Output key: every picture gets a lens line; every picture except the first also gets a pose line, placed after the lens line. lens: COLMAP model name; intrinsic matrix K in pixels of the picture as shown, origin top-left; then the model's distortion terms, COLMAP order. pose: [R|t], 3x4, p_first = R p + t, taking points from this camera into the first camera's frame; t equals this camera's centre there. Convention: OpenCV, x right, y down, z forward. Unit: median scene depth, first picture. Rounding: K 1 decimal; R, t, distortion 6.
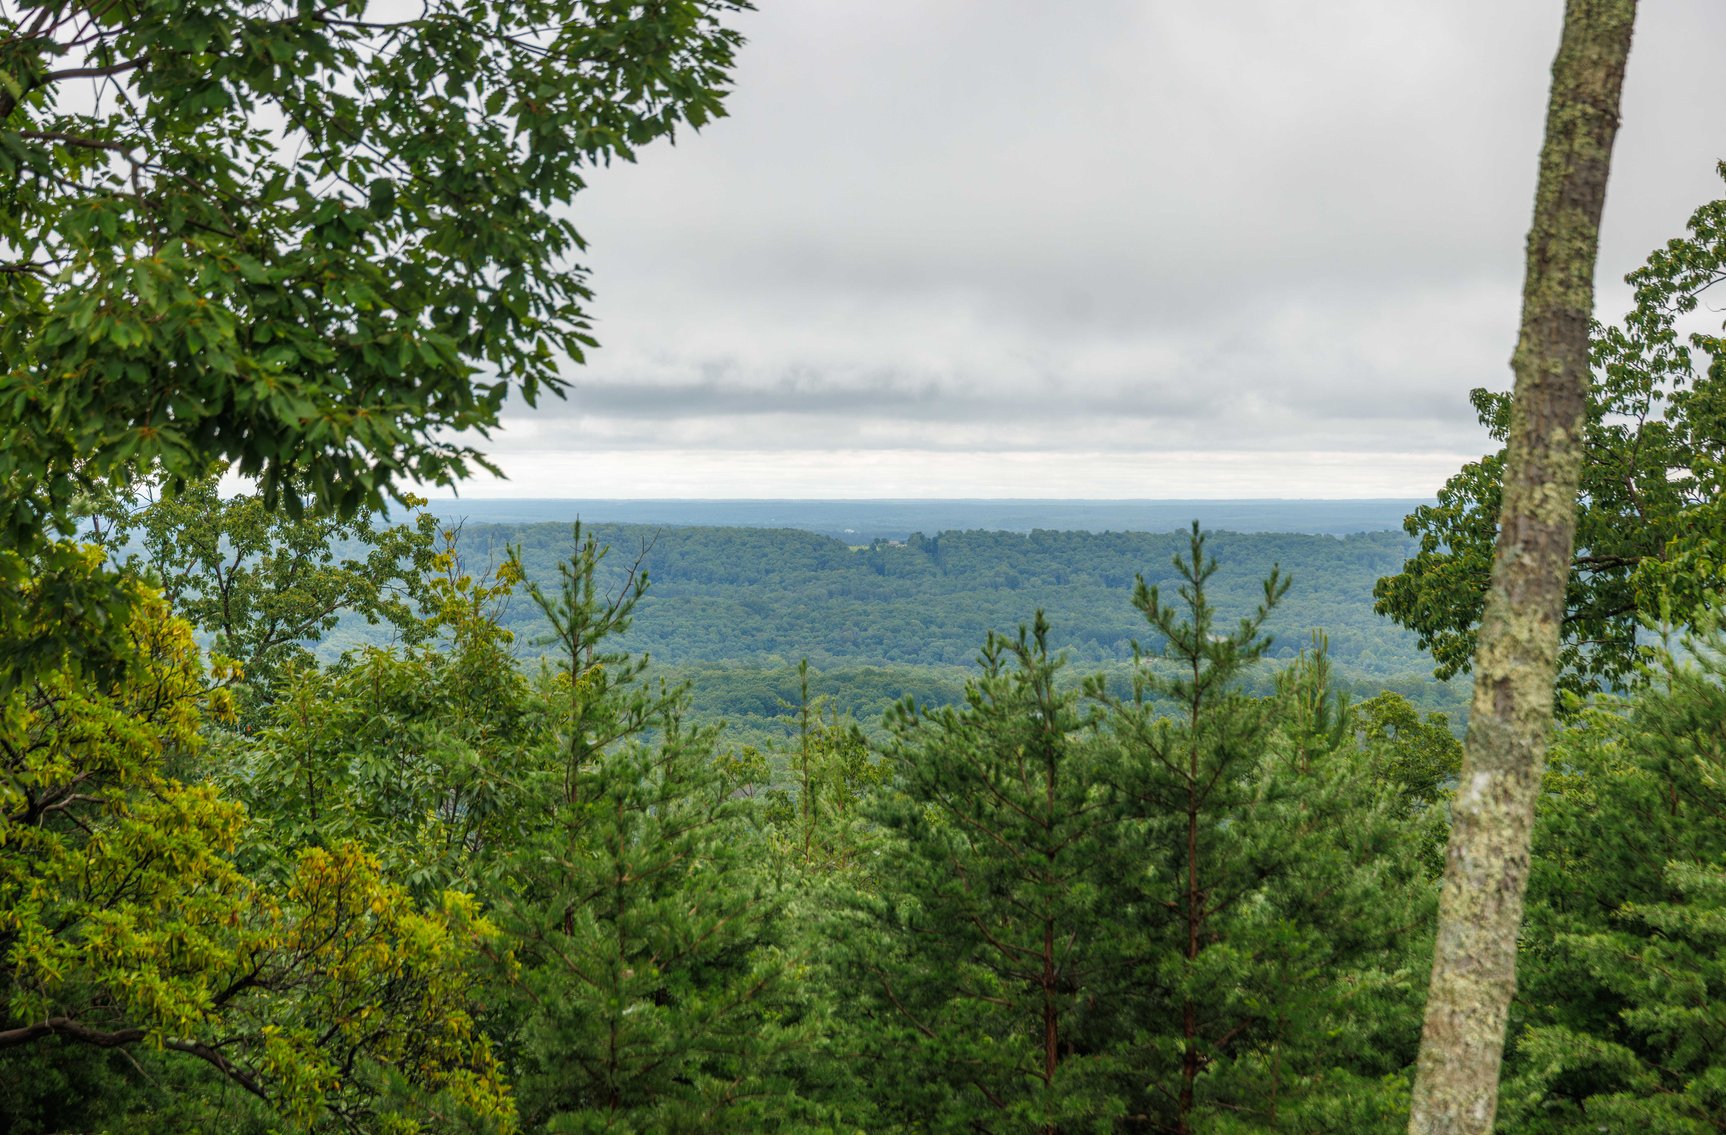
lens RADIAL K [[3529.5, 0, 863.0], [0, 3529.5, 567.5], [0, 0, 1]] dist [-0.009250, -0.227449]
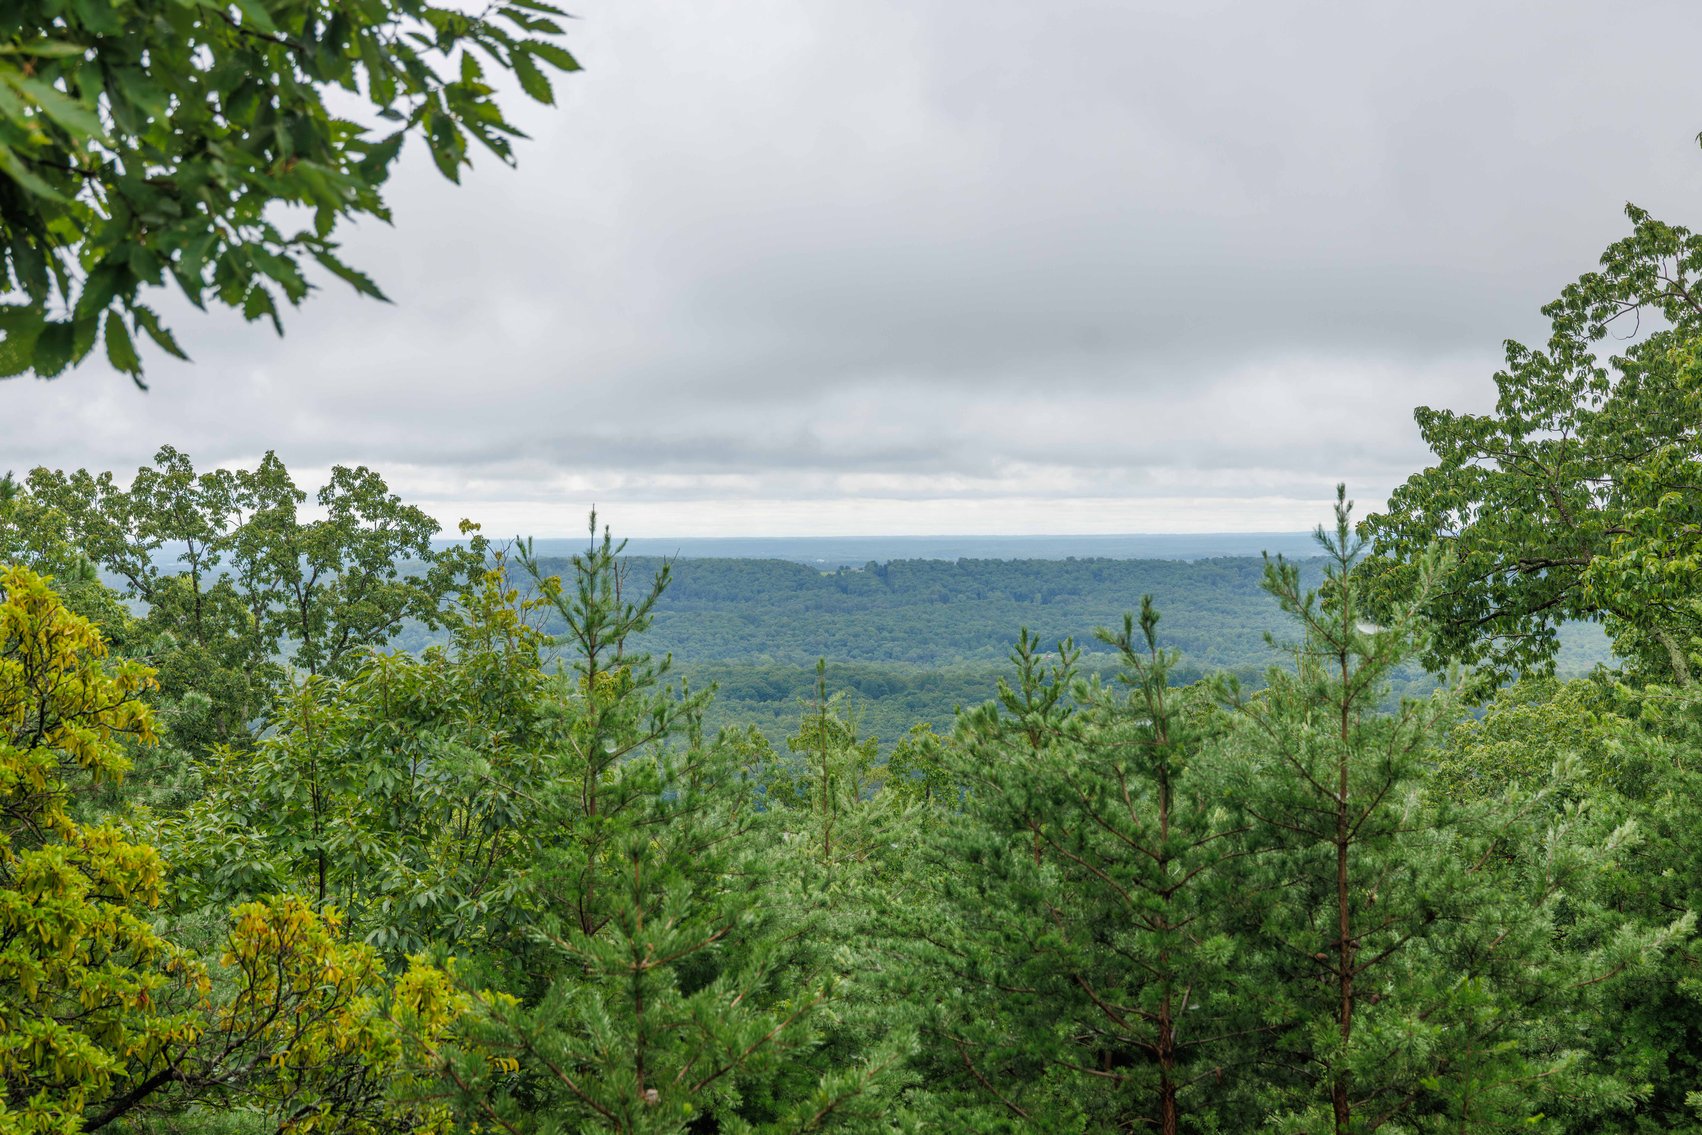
lens RADIAL K [[2666.1, 0, 849.7], [0, 2666.1, 535.4], [0, 0, 1]] dist [-0.031621, 0.017840]
pose [[0.999933, -0.009040, 0.007208, -0.010704], [0.009181, 0.999763, -0.019717, 0.004263], [-0.007028, 0.019782, 0.999780, 0.170352]]
